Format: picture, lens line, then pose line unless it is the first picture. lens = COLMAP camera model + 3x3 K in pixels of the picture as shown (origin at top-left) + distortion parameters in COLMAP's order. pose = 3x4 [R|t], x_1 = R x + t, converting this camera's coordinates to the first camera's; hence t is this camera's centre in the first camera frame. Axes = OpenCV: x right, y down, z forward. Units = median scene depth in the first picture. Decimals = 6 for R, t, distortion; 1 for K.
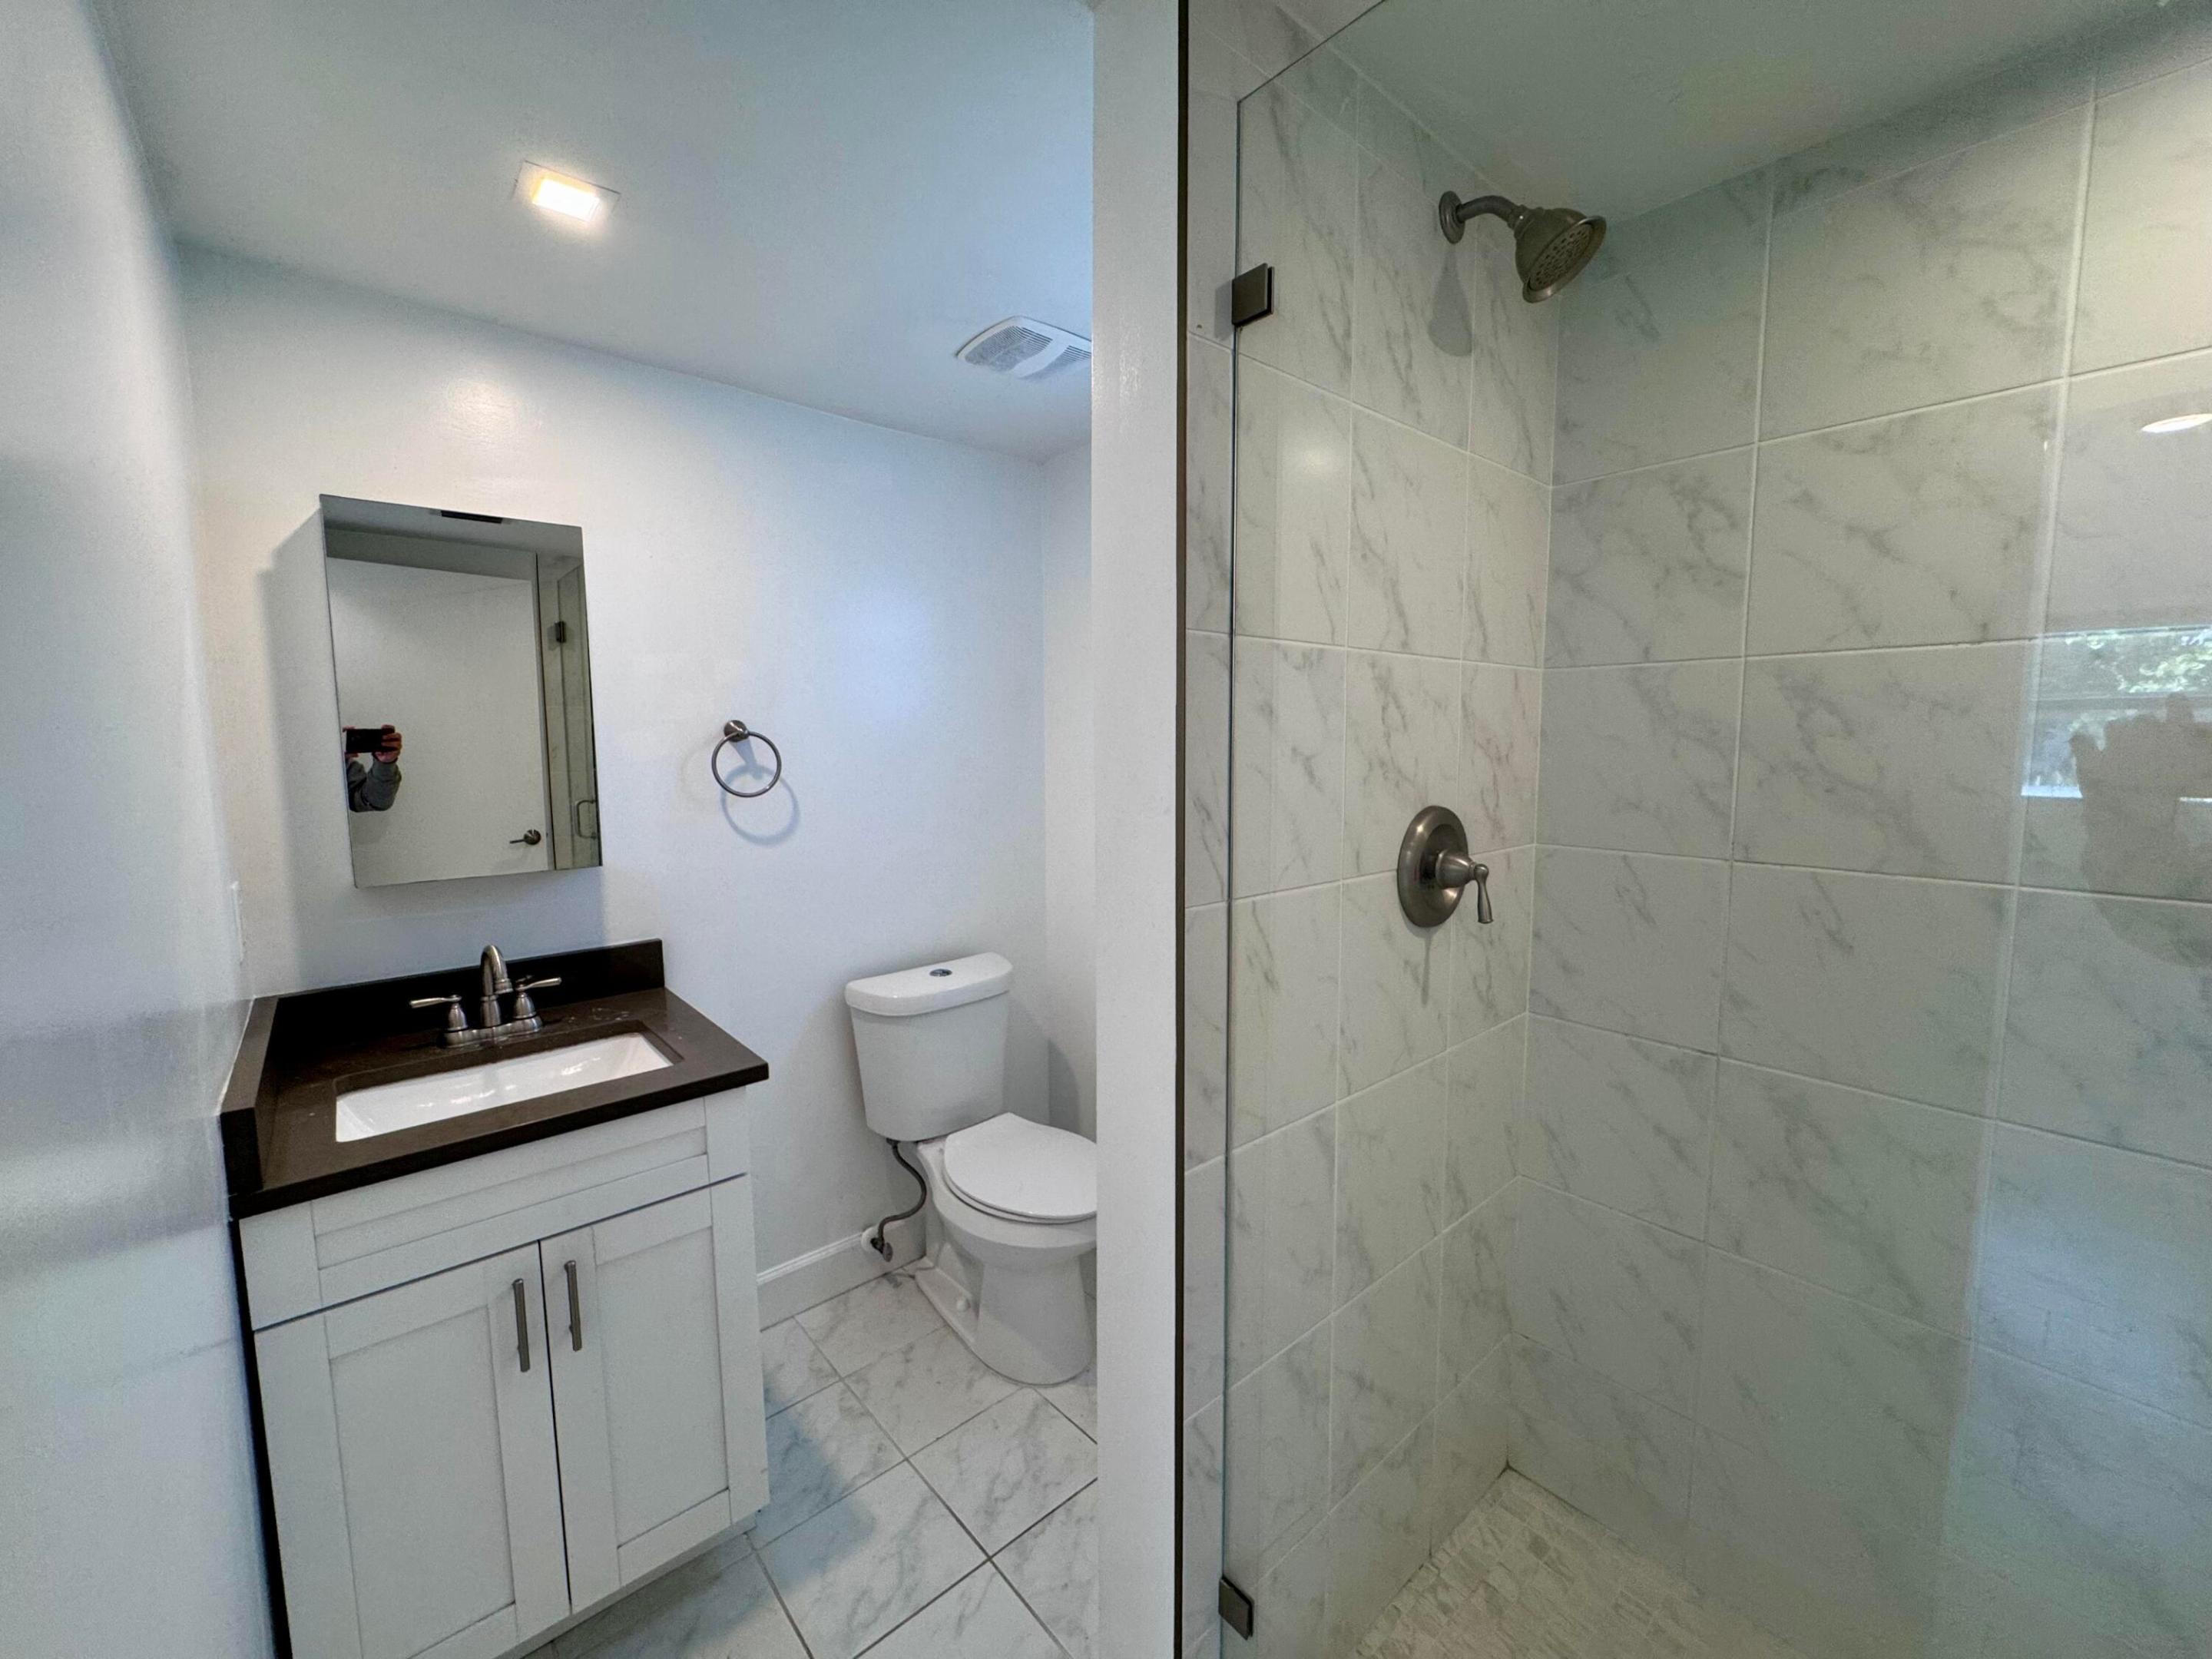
lens RADIAL K [[884.7, 0, 1105.4], [0, 884.7, 825.3], [0, 0, 1]] dist [-0.002728, 0.000003]
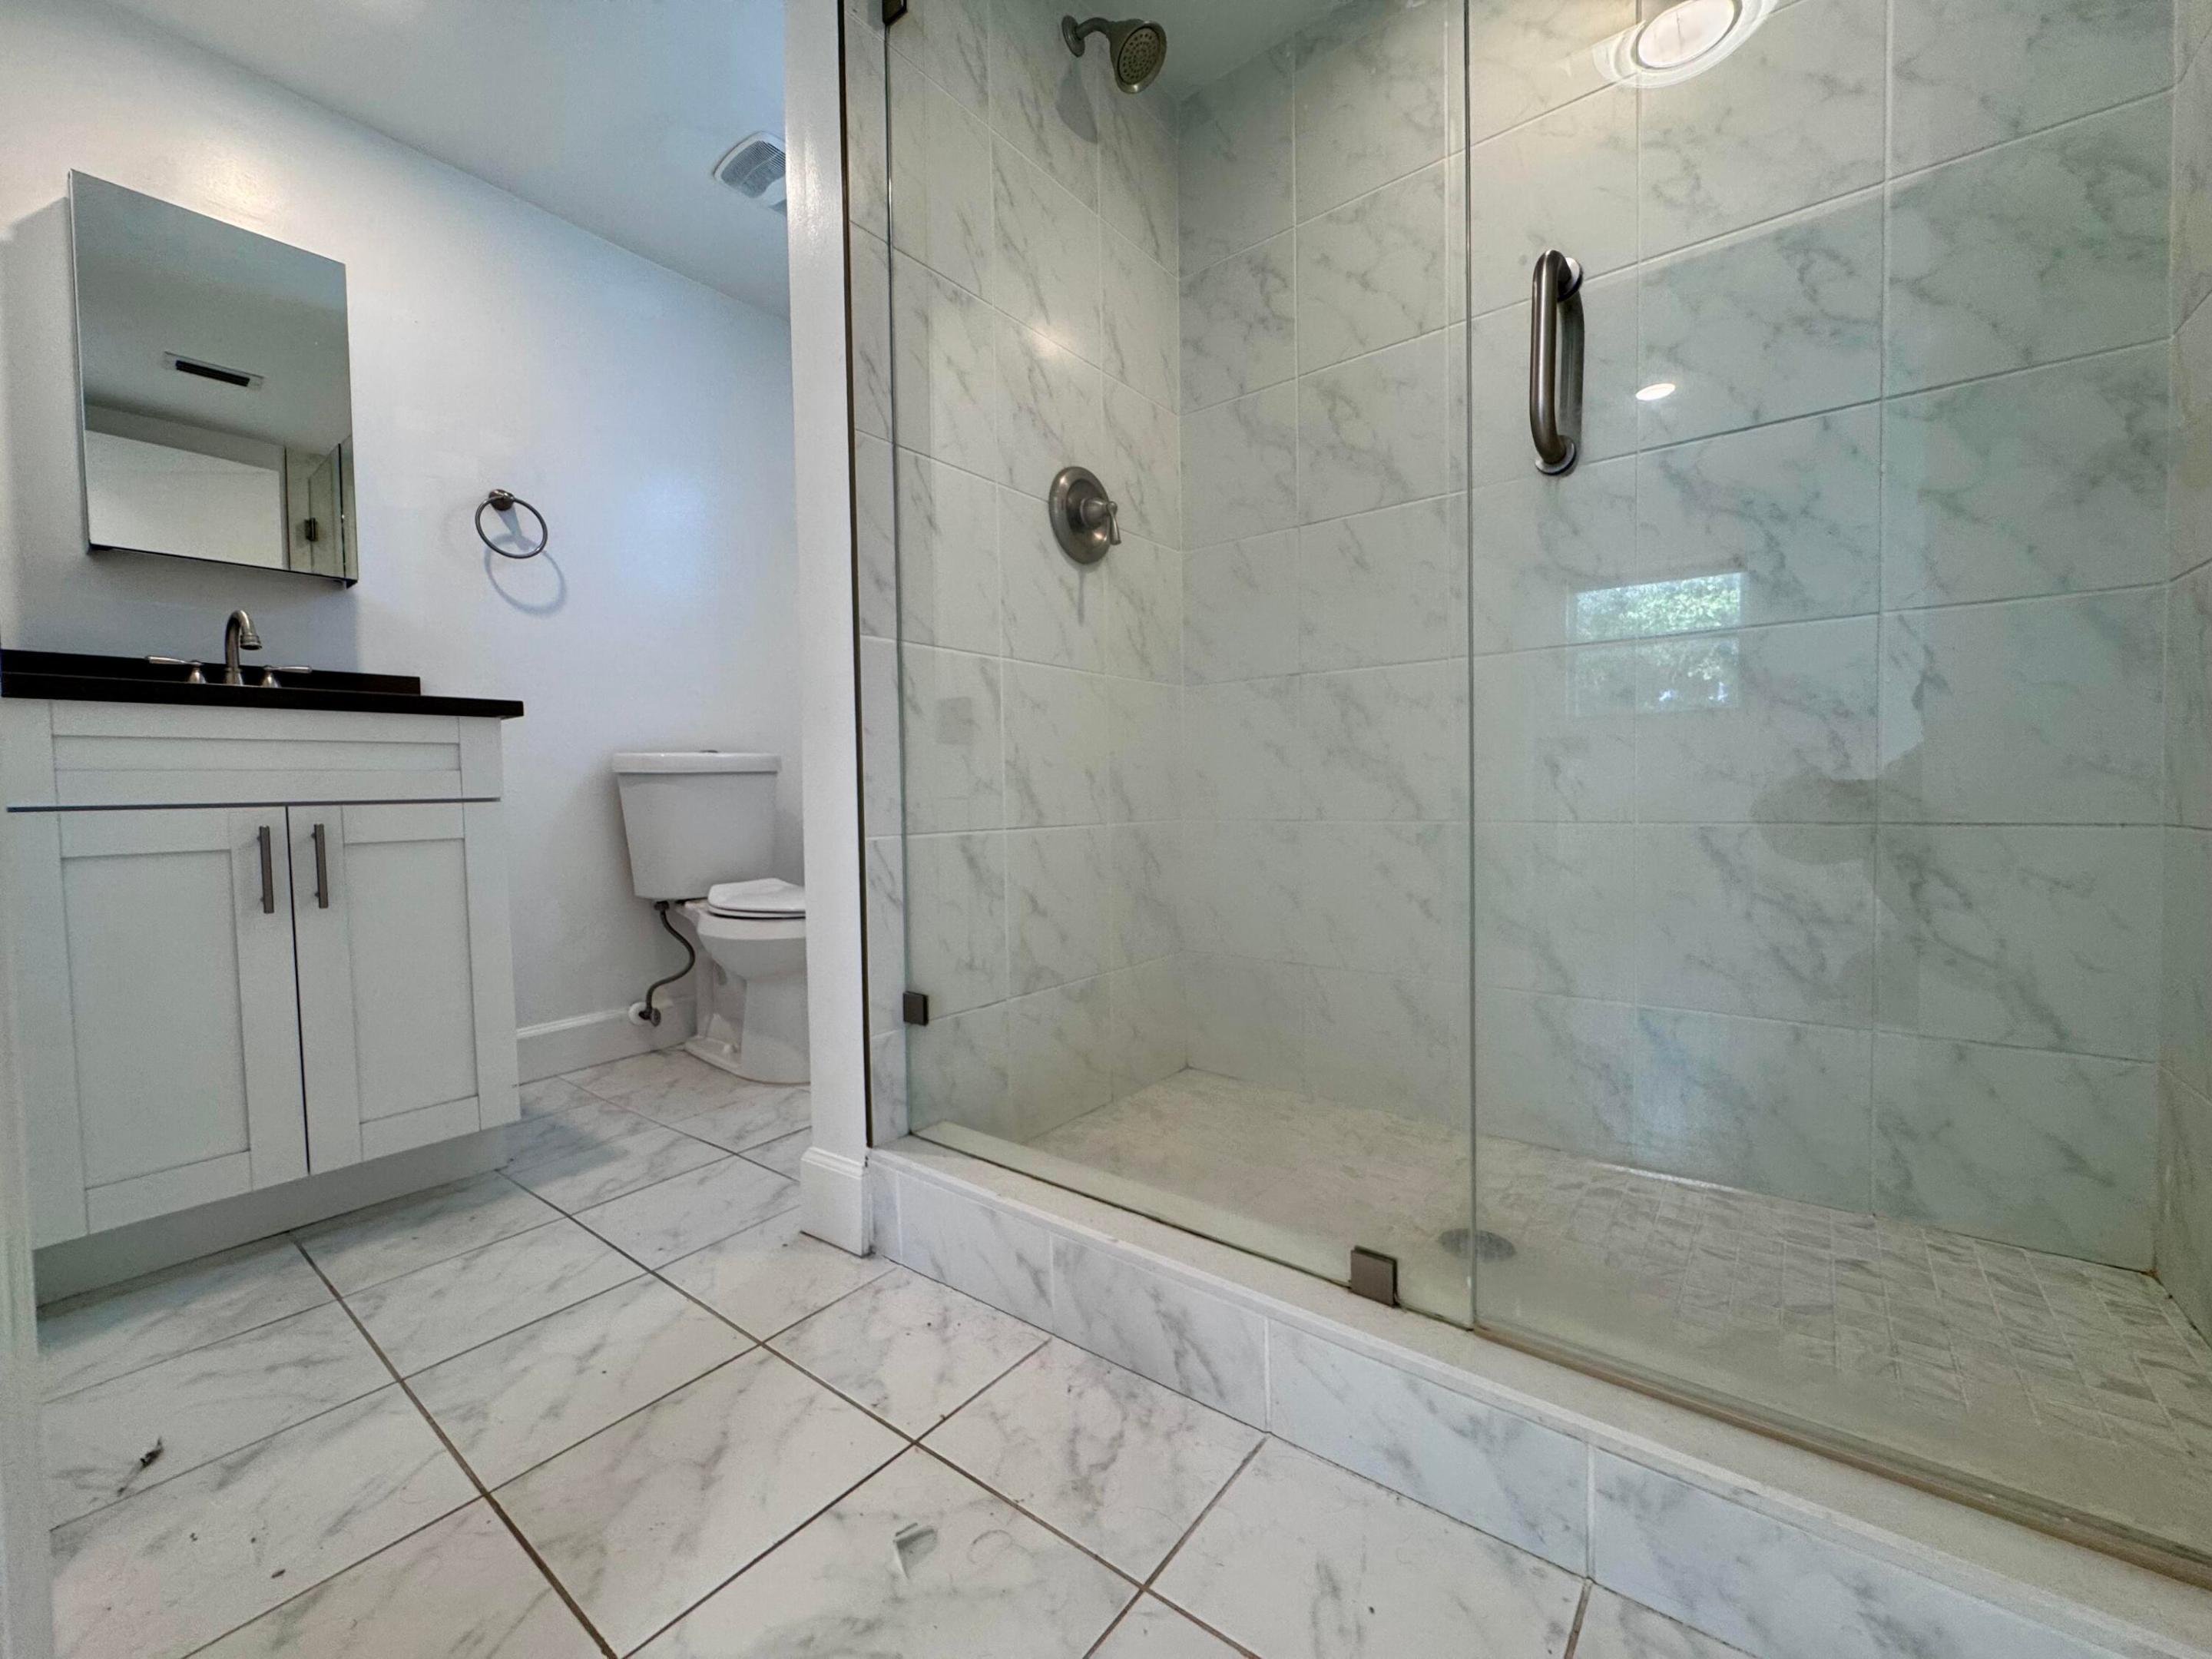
lens RADIAL K [[885.1, 0, 1104.0], [0, 885.1, 824.6], [0, 0, 1]] dist [-0.003095, 0.000531]
pose [[0.982176, -0.016588, 0.187229, 0.133775], [0.028935, 0.997568, -0.063407, 0.526487], [-0.185722, 0.067694, 0.980268, -0.233336]]
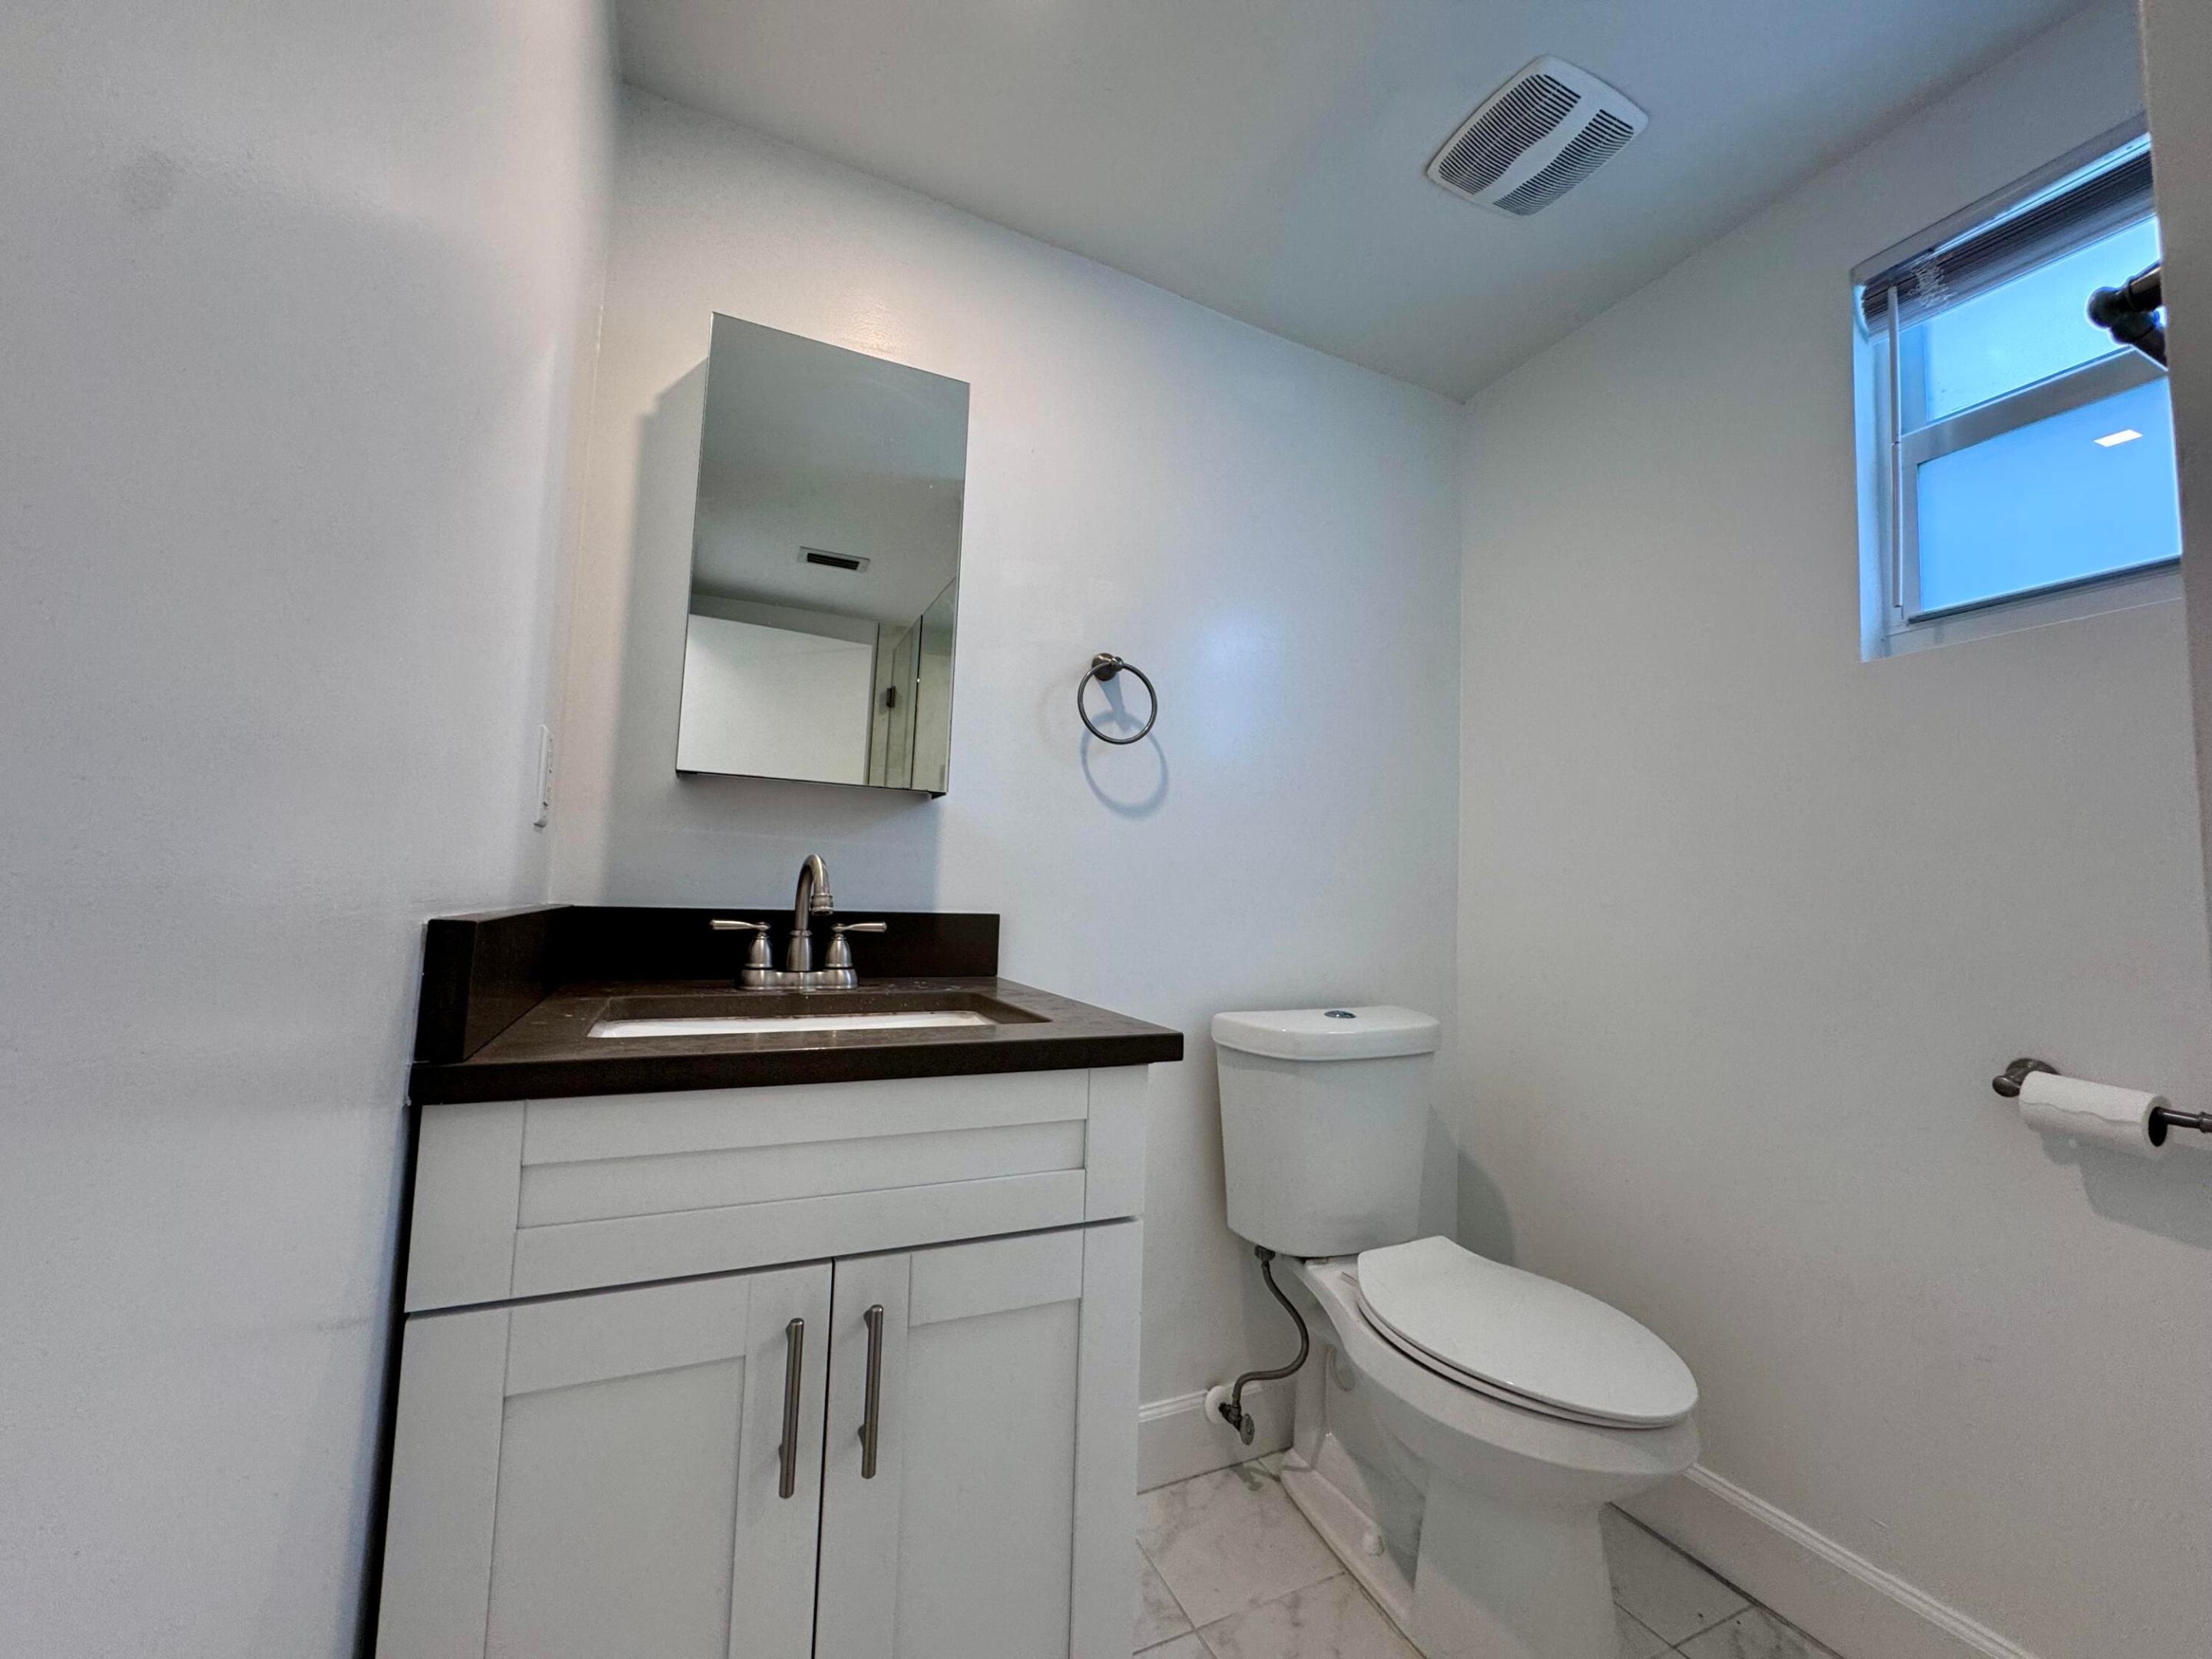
lens RADIAL K [[885.1, 0, 1104.0], [0, 885.1, 824.6], [0, 0, 1]] dist [-0.003095, 0.000531]
pose [[0.960297, 0.019115, -0.278326, -0.269406], [-0.070791, 0.981693, -0.176826, 0.243166], [0.269850, 0.189509, 0.944070, 0.379319]]
